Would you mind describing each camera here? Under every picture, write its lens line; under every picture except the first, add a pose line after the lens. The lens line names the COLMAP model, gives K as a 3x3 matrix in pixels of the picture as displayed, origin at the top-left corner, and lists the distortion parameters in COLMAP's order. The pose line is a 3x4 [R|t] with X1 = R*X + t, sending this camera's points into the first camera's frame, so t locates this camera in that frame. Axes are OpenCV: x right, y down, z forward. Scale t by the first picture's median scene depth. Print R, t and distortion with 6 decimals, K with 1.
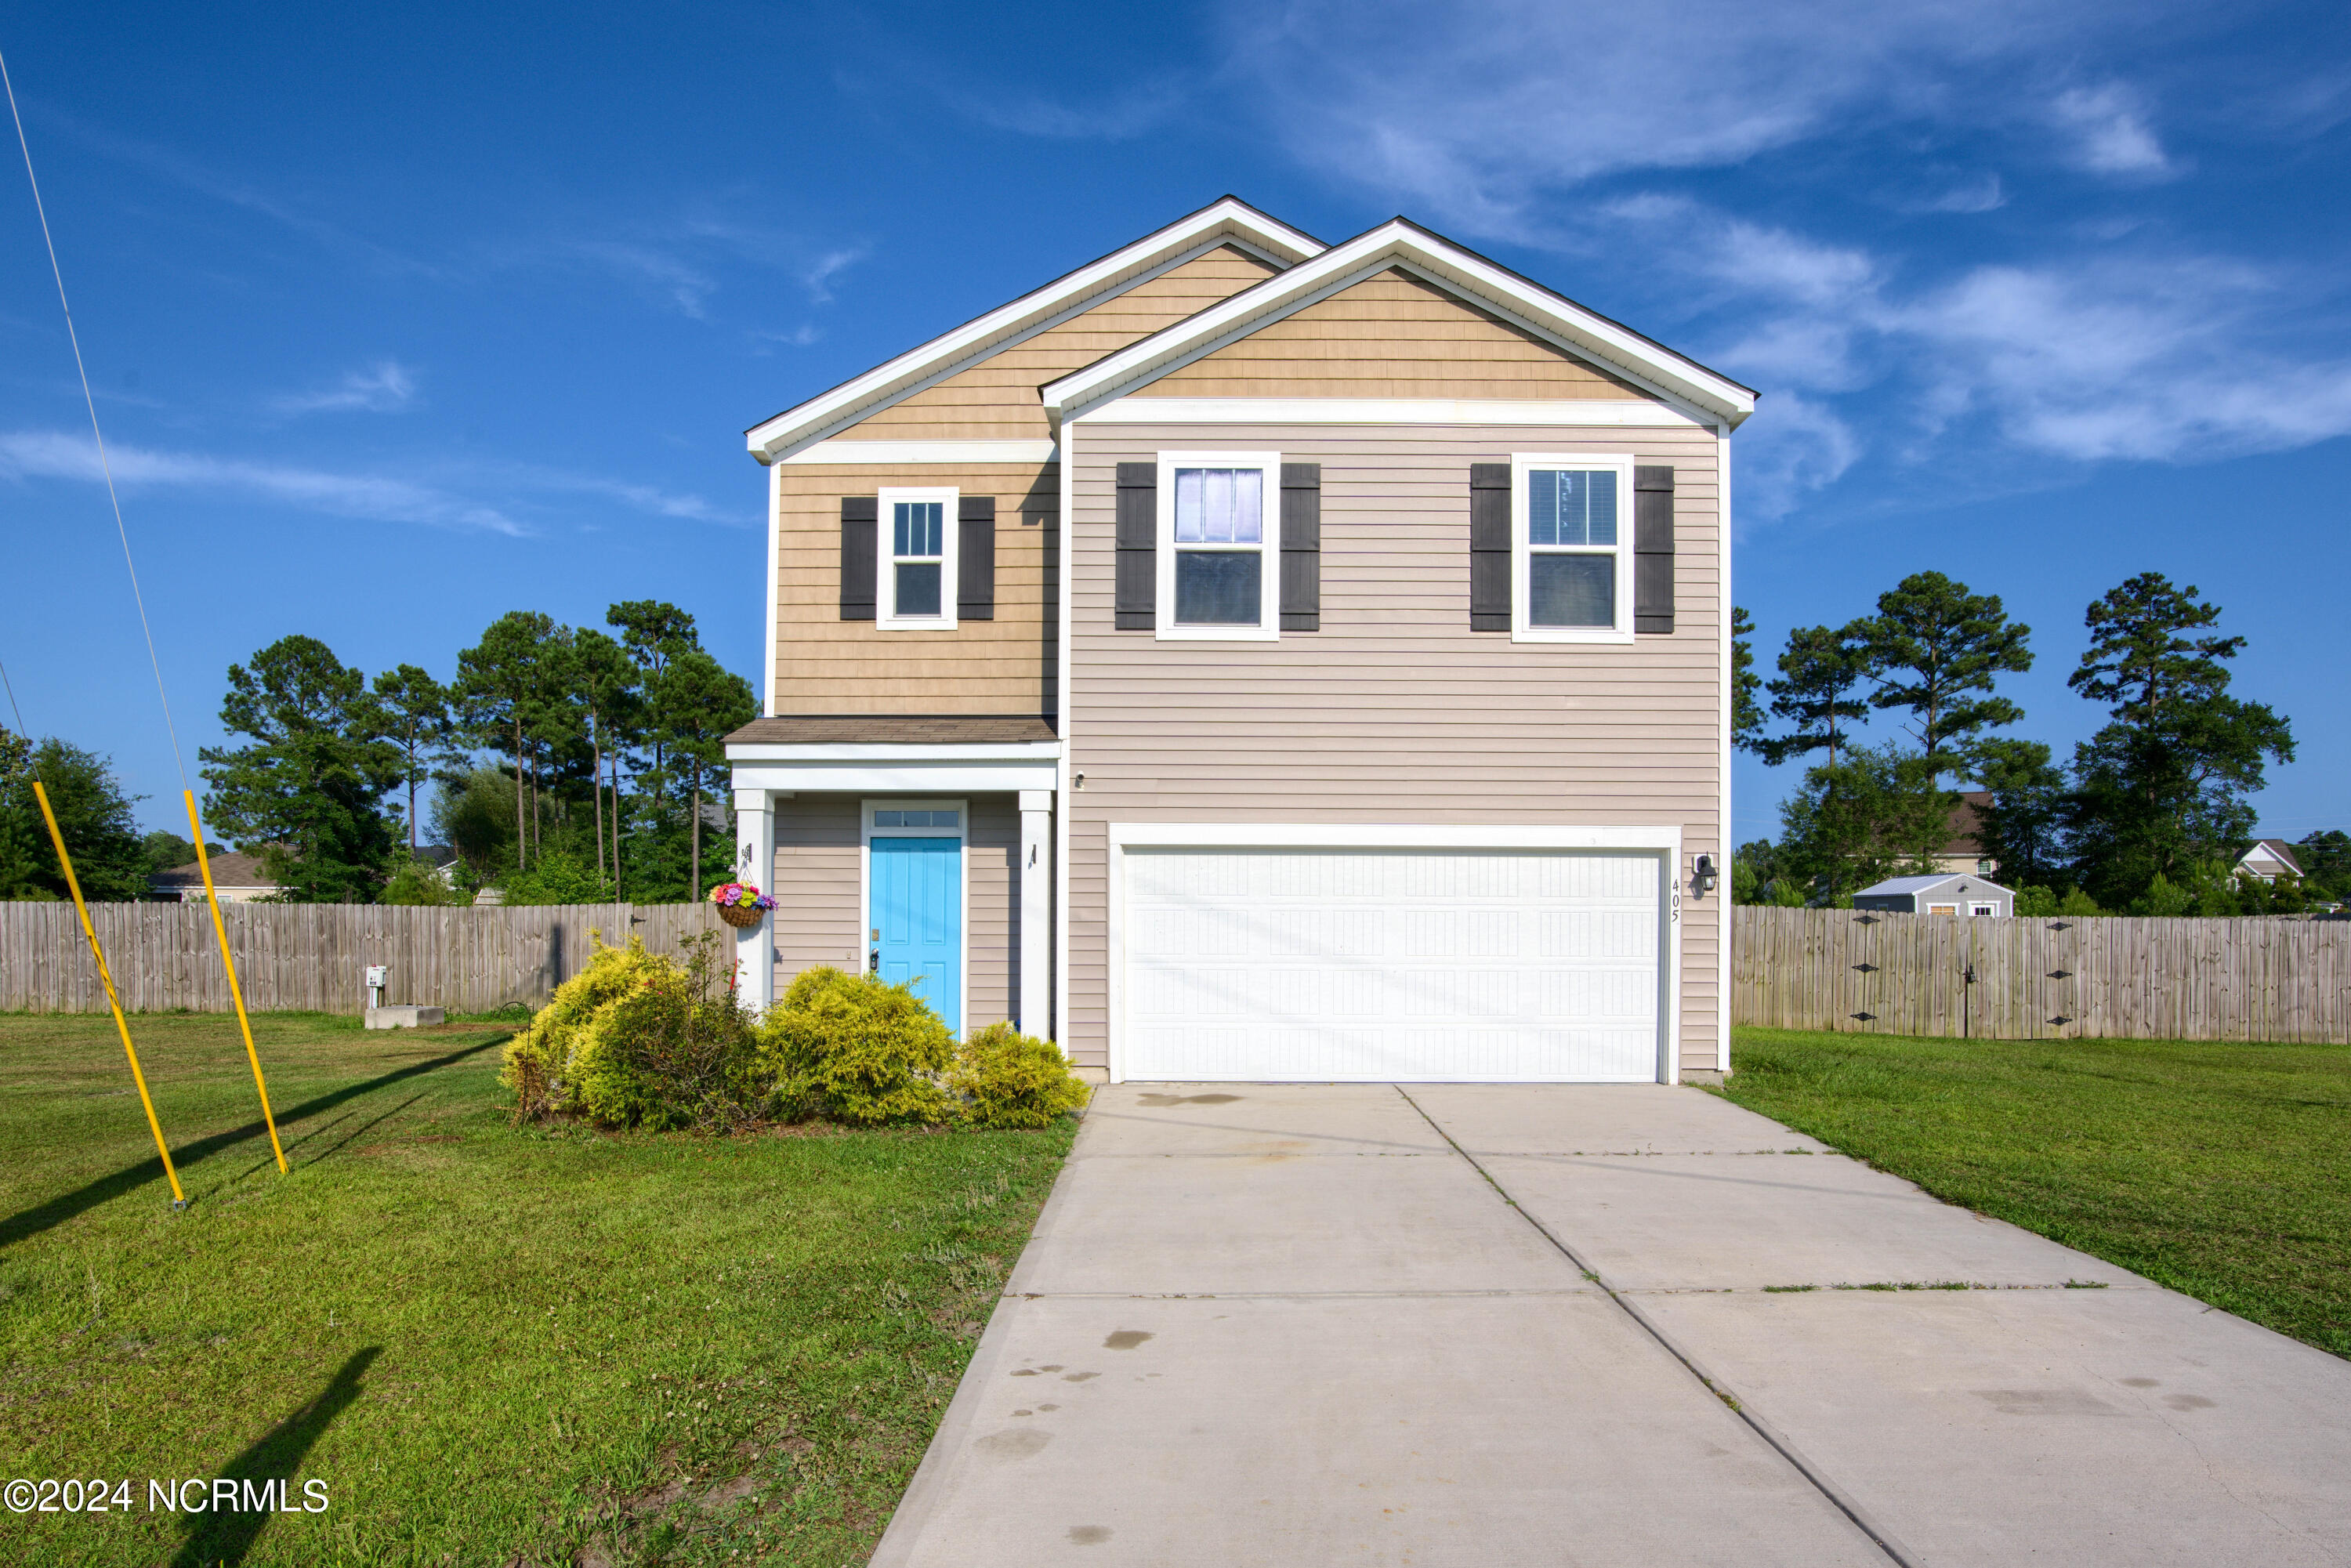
lens RADIAL K [[1378.2, 0, 1185.2], [0, 1378.2, 888.6], [0, 0, 1]] dist [-0.041080, 0.003476]
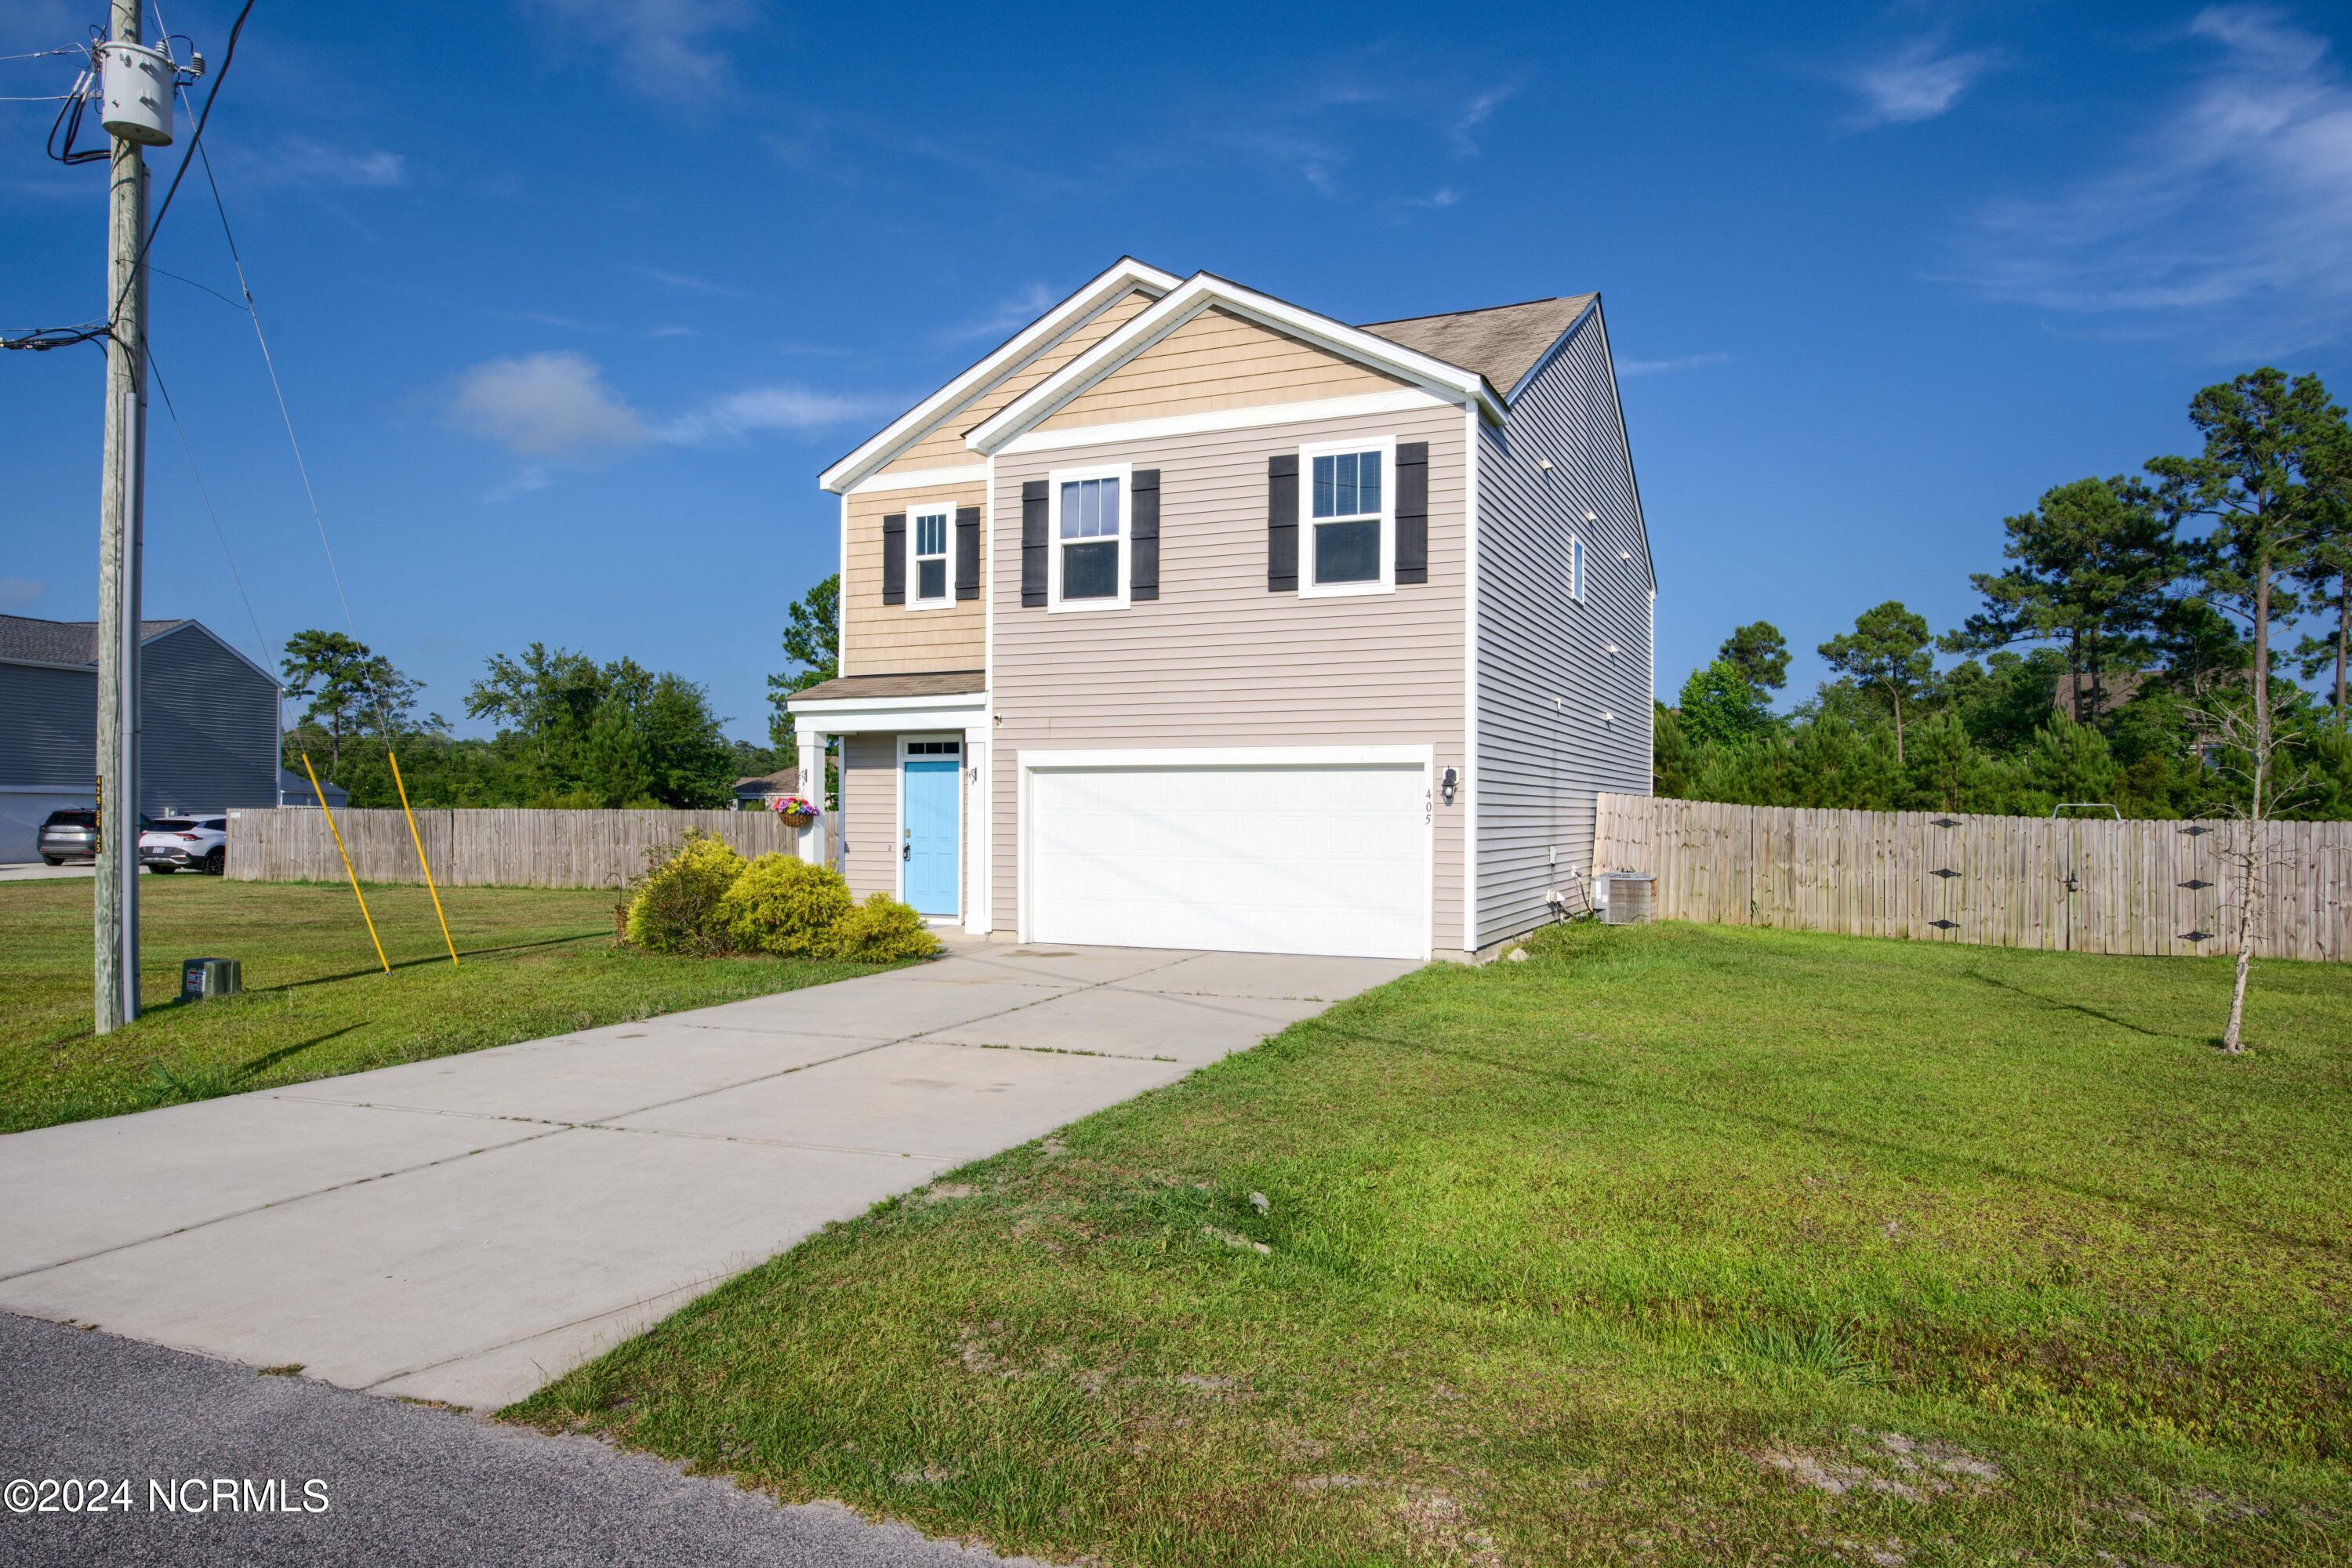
lens RADIAL K [[1513.9, 0, 1176.0], [0, 1513.9, 784.0], [0, 0, 1]] dist [-0.000481, -0.000630]
pose [[0.912379, -0.009678, -0.409233, 0.688719], [0.008855, 0.999953, -0.003907, -0.007666], [0.409251, -0.000059, 0.912422, -0.290926]]
